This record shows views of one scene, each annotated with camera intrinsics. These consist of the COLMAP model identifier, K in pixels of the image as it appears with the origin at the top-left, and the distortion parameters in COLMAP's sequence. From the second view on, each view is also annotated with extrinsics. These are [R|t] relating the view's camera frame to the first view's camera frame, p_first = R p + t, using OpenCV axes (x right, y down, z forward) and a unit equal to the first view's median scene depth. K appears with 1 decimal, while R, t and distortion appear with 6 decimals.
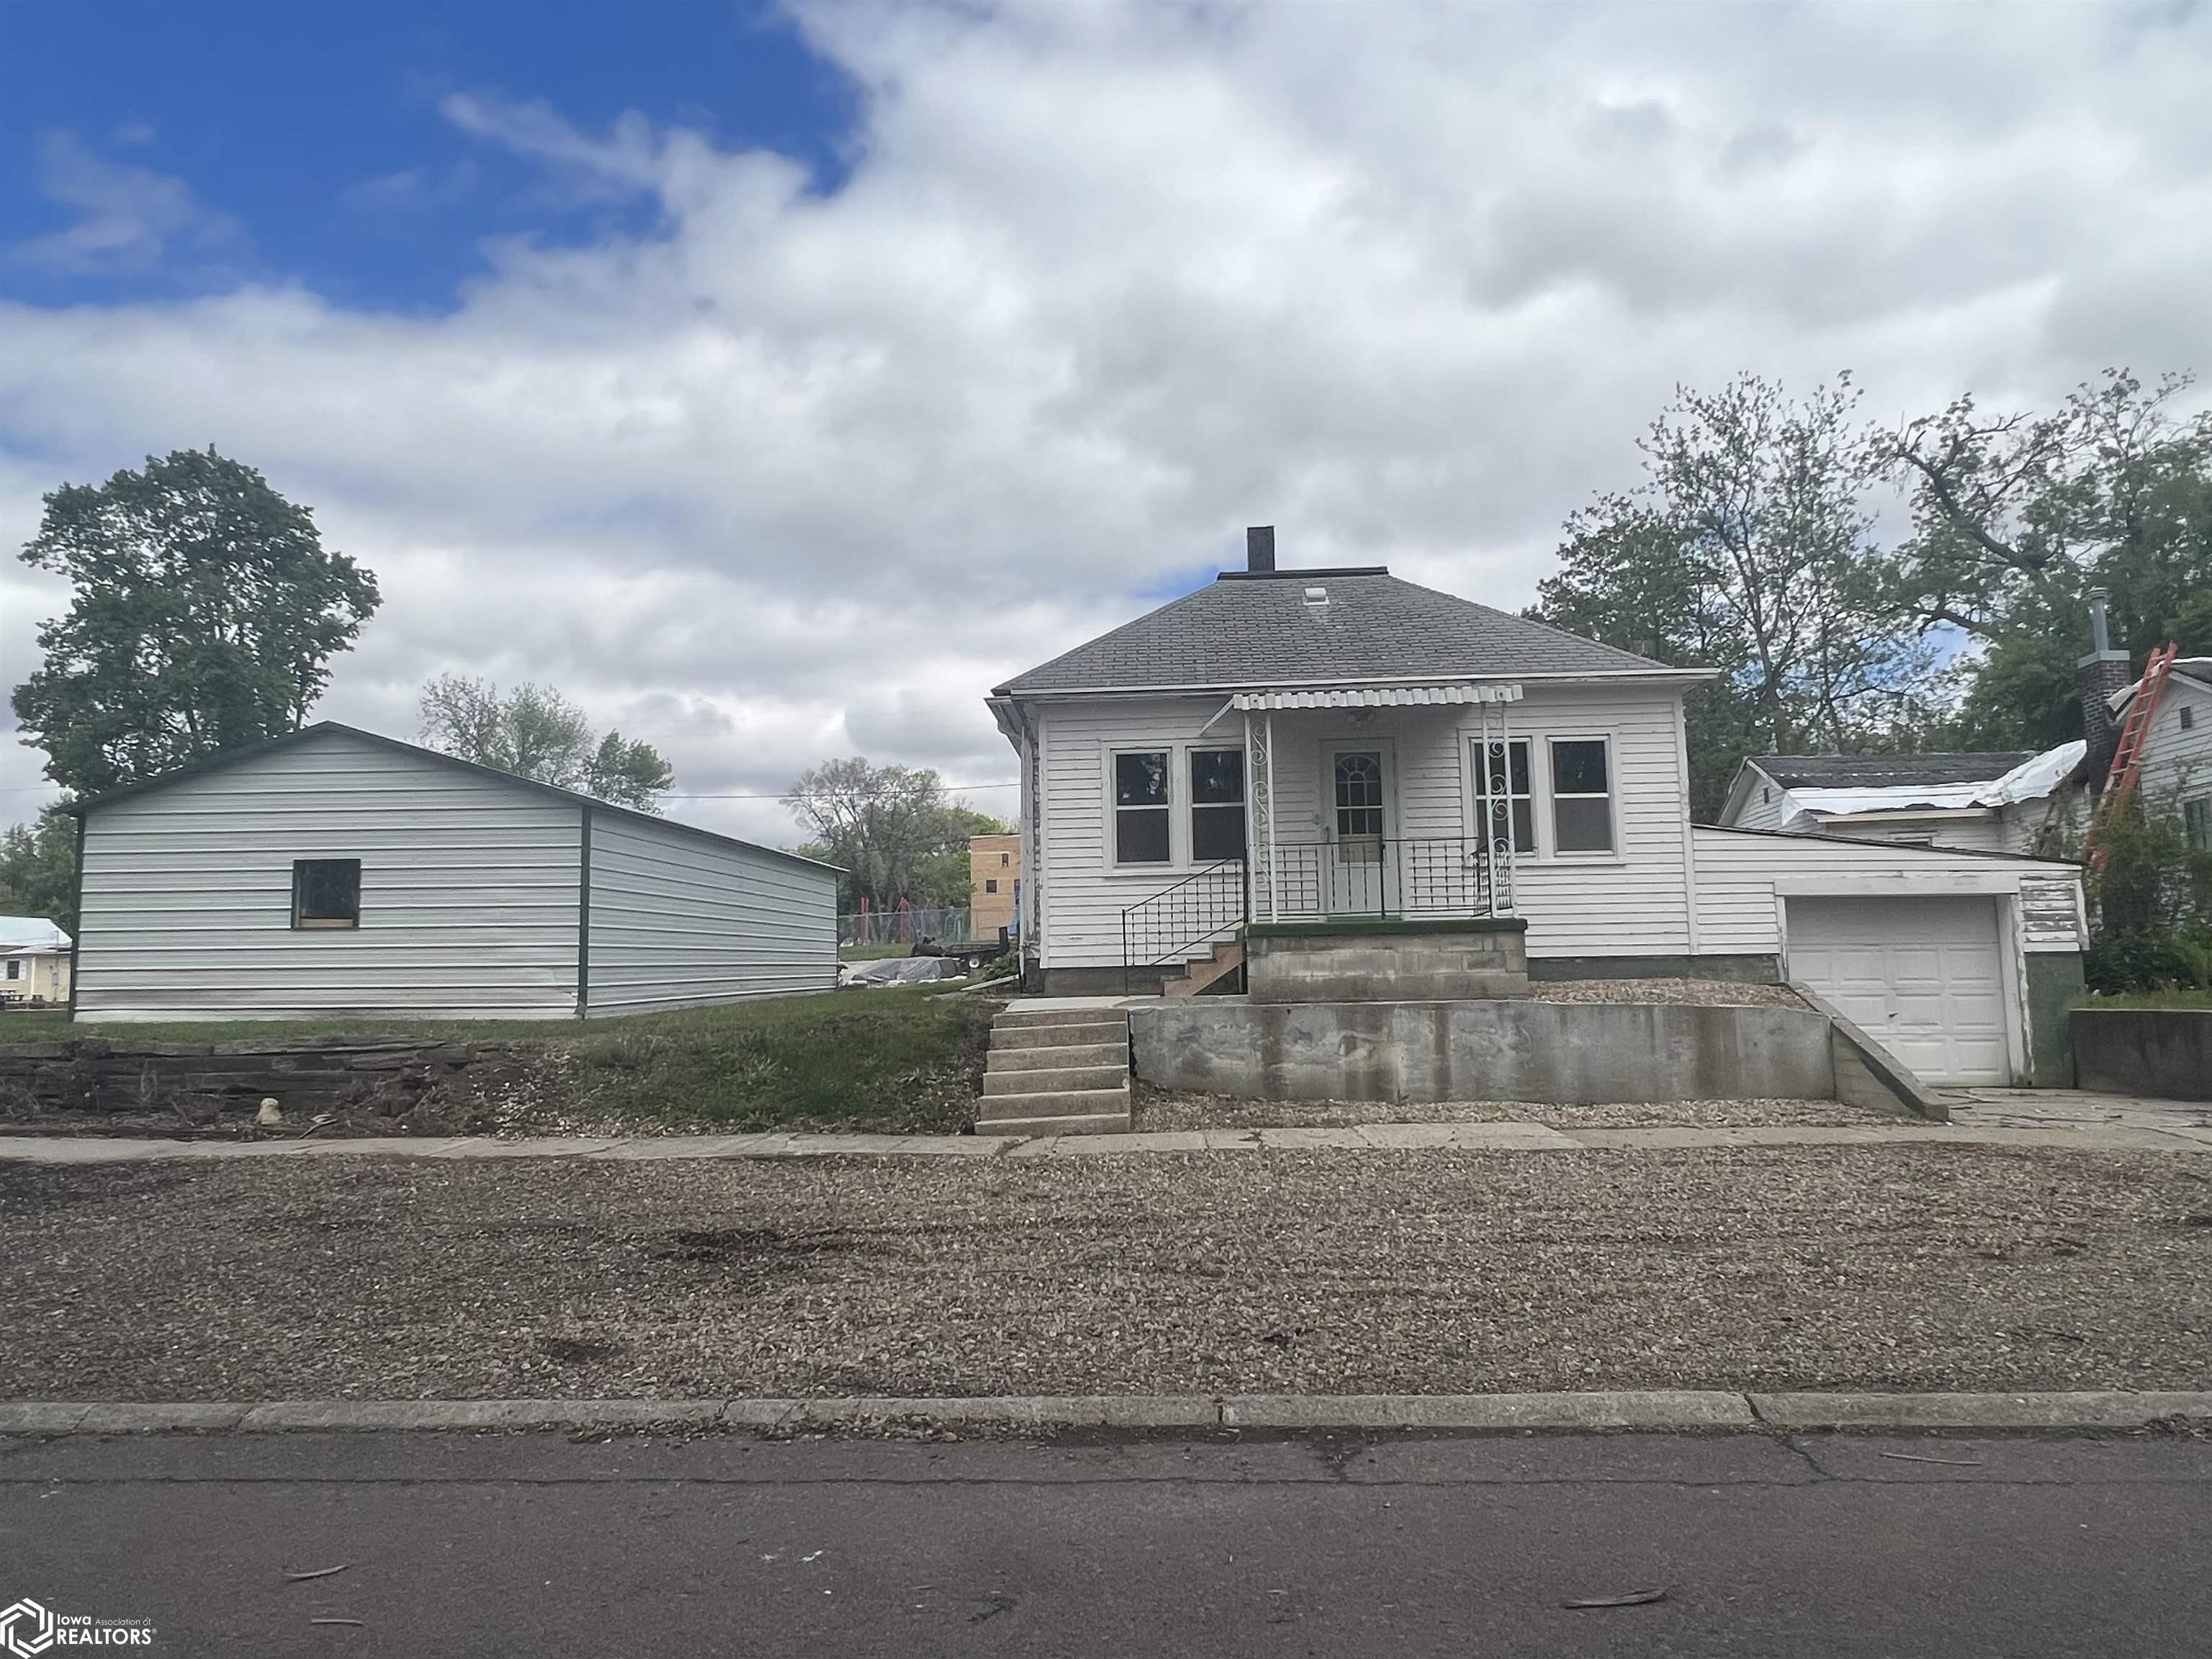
lens RADIAL K [[1407.3, 0, 1106.0], [0, 1407.3, 829.5], [0, 0, 1]] dist [-0.001754, -0.002612]
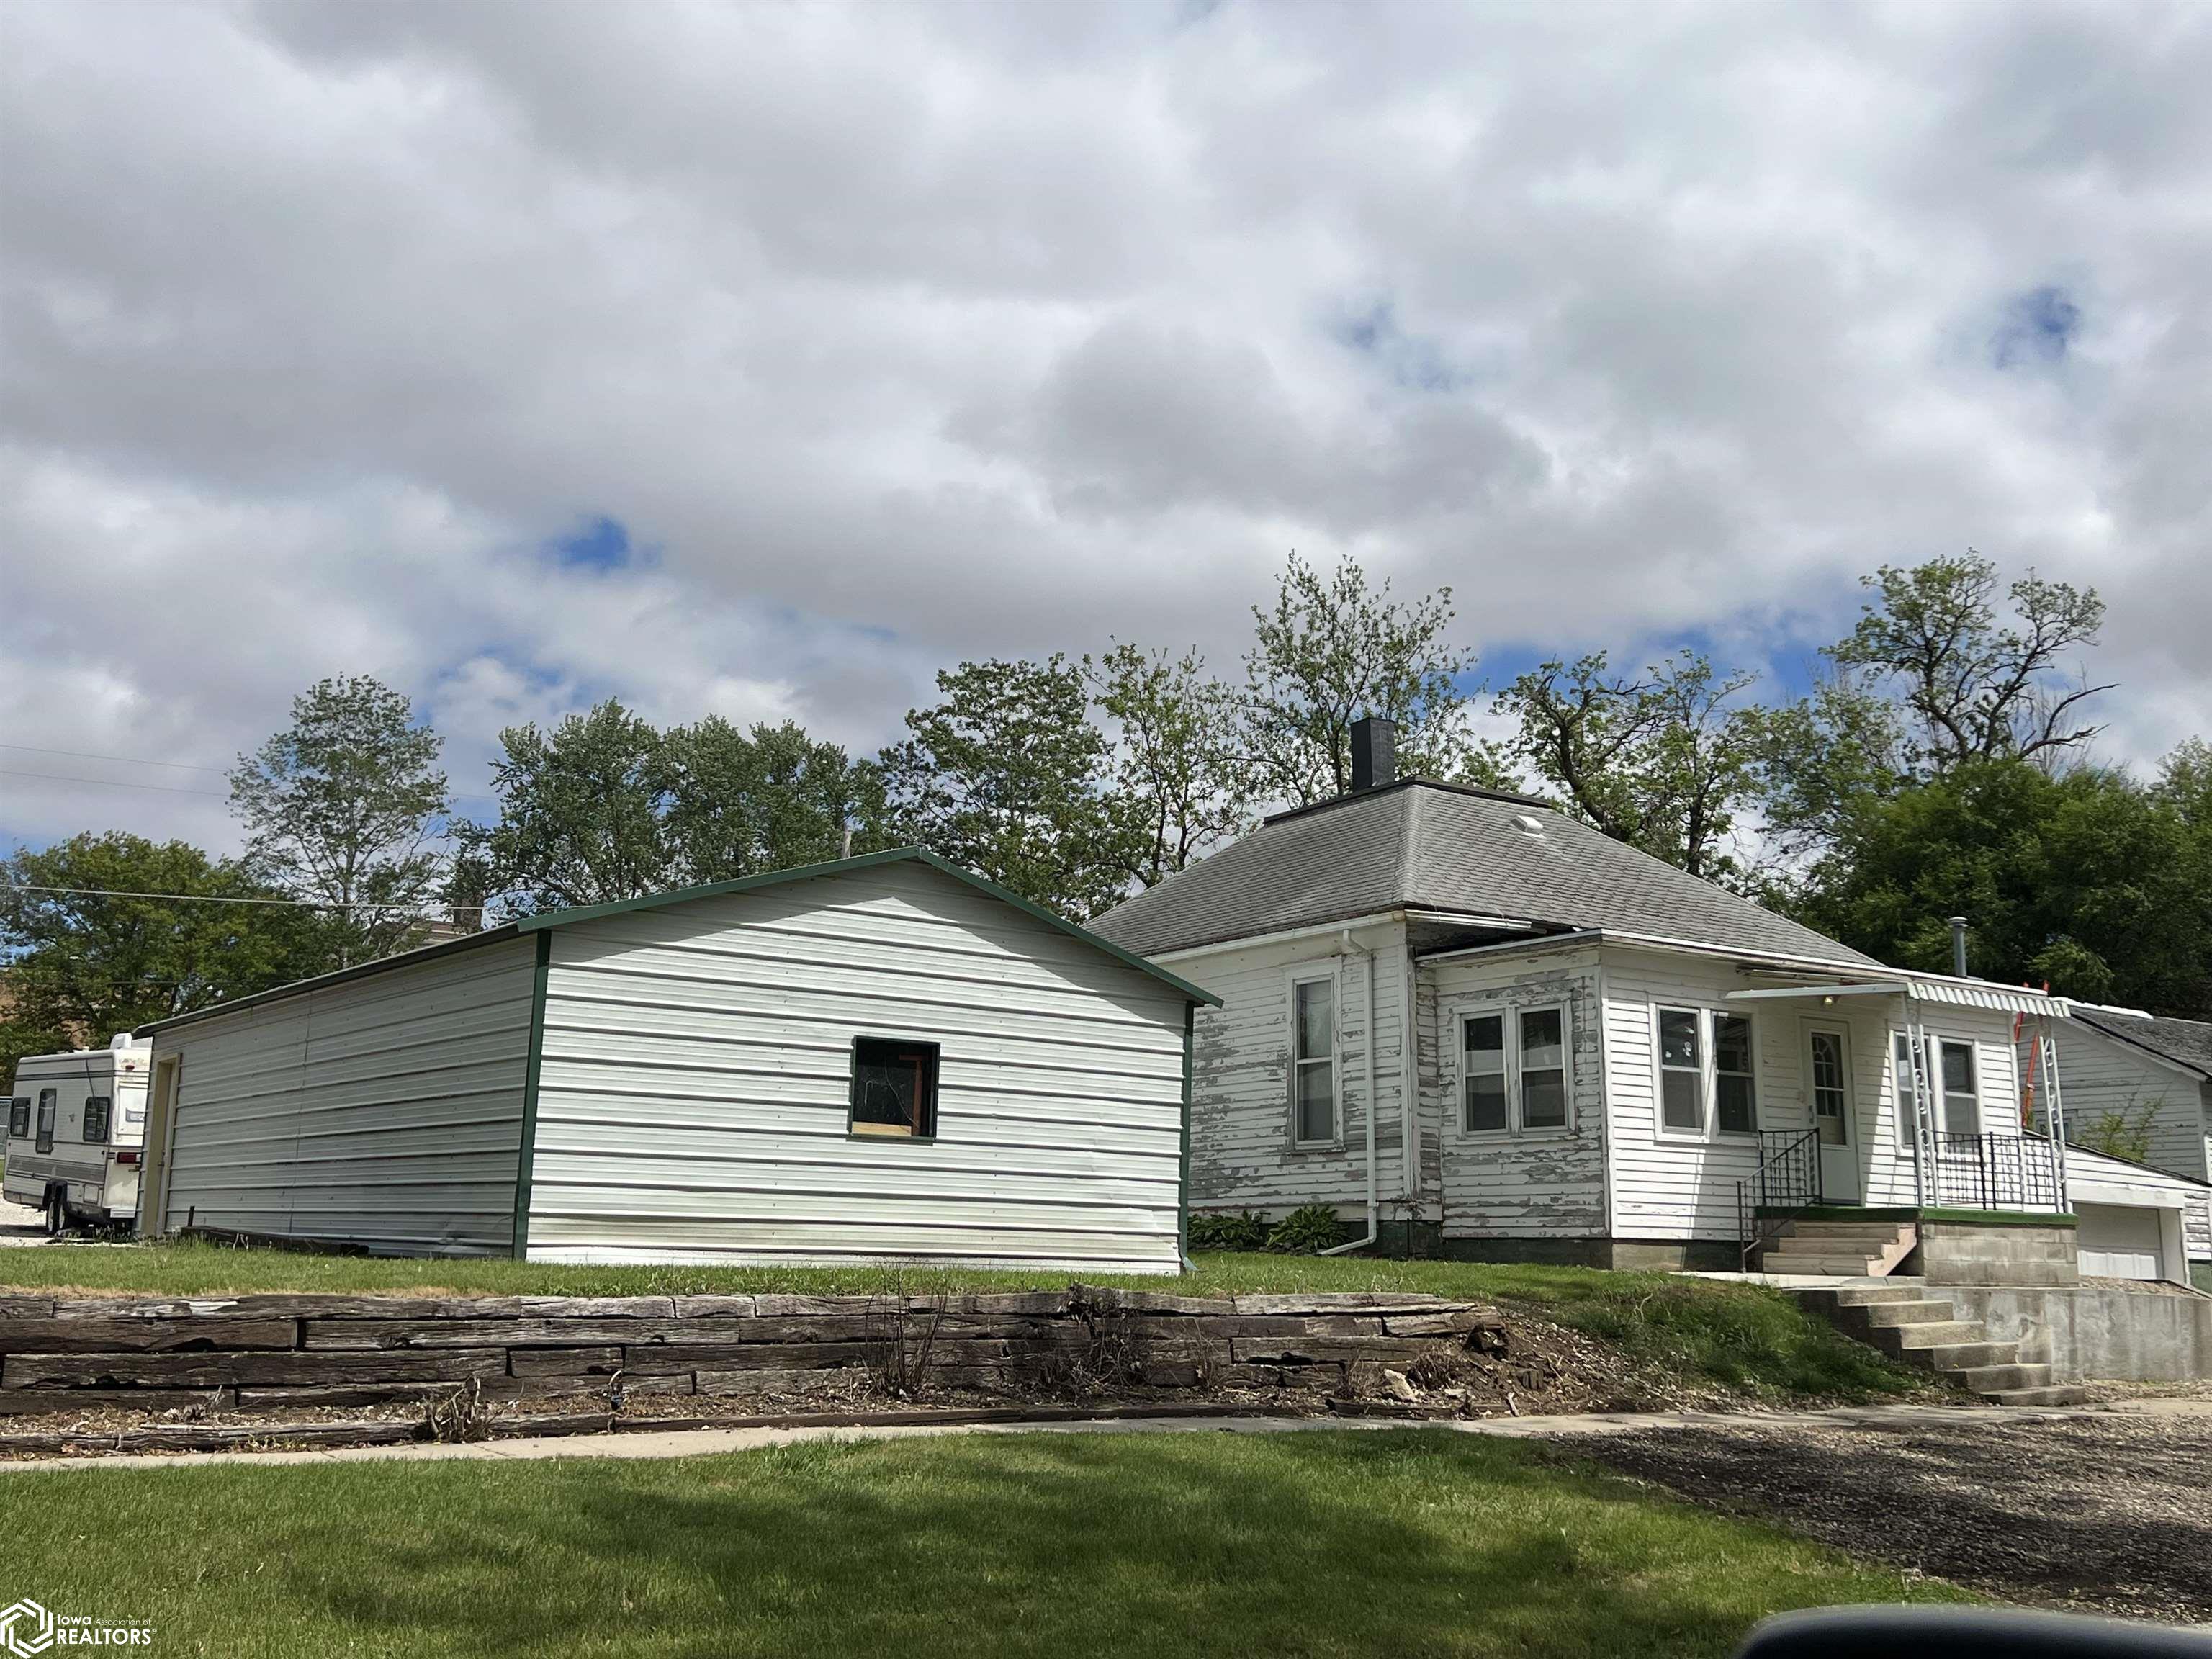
lens RADIAL K [[2196.5, 0, 1105.5], [0, 2196.5, 830.6], [0, 0, 1]] dist [0.078719, -0.114336]
pose [[0.781972, 0.150052, 0.604982, -1.230741], [-0.102035, 0.988314, -0.113243, 0.034329], [-0.614905, 0.026823, 0.788145, 0.061130]]
